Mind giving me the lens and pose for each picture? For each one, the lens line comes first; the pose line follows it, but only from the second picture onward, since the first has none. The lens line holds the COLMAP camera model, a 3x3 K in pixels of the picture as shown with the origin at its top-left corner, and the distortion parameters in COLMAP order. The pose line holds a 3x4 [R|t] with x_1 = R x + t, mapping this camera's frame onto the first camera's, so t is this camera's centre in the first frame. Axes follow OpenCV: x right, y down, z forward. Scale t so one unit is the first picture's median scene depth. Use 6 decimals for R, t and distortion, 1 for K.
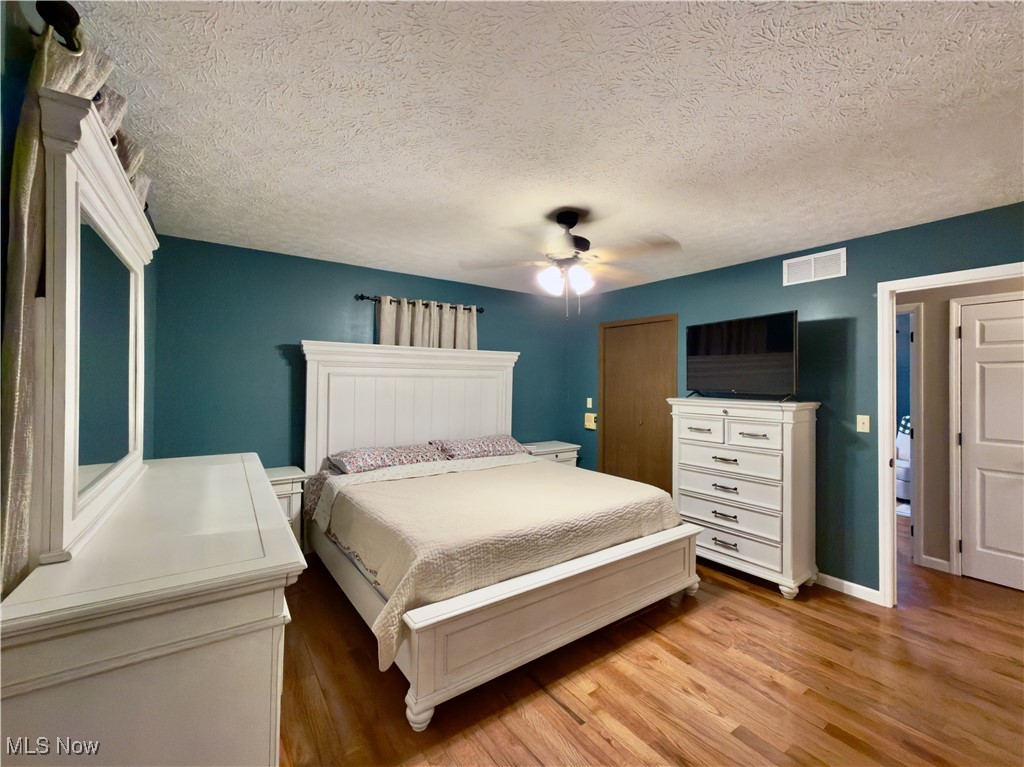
lens RADIAL K [[414.6, 0, 493.5], [0, 414.6, 383.3], [0, 0, 1]] dist [-0.023017, -0.000087]
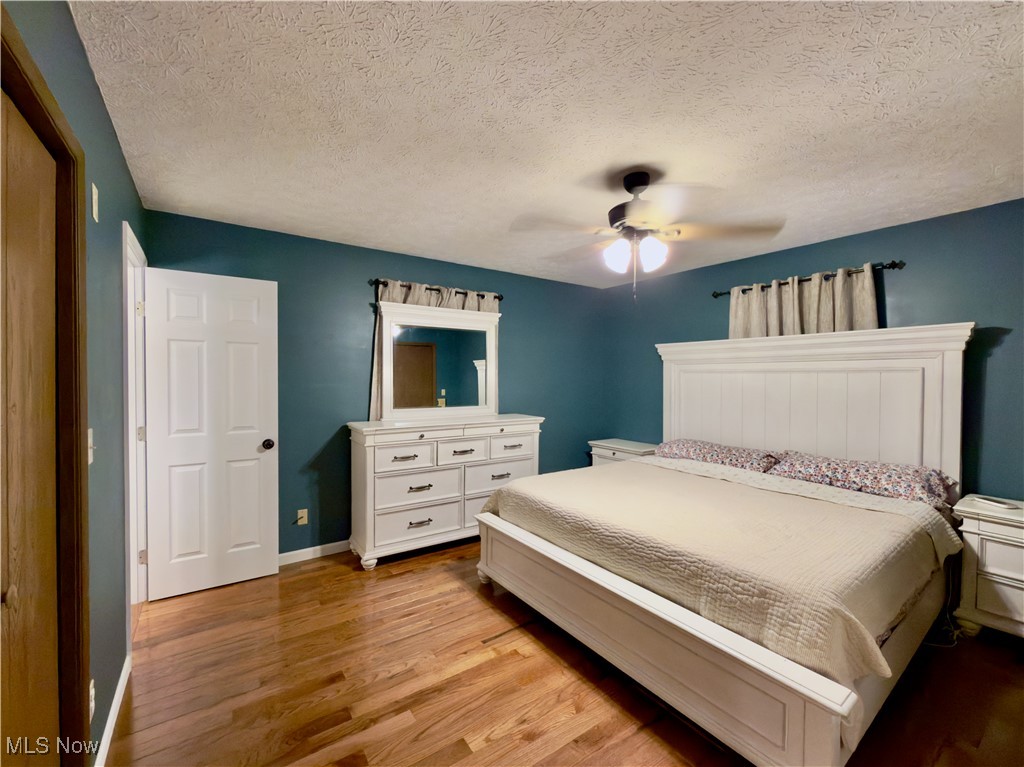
lens RADIAL K [[406.6, 0, 513.4], [0, 406.6, 382.6], [0, 0, 1]] dist [0.000972, -0.000335]
pose [[0.059637, 0.009883, -0.998171, 0.995802], [-0.003298, 0.999947, 0.009703, 0.000365], [0.998215, 0.002714, 0.059666, 0.675151]]
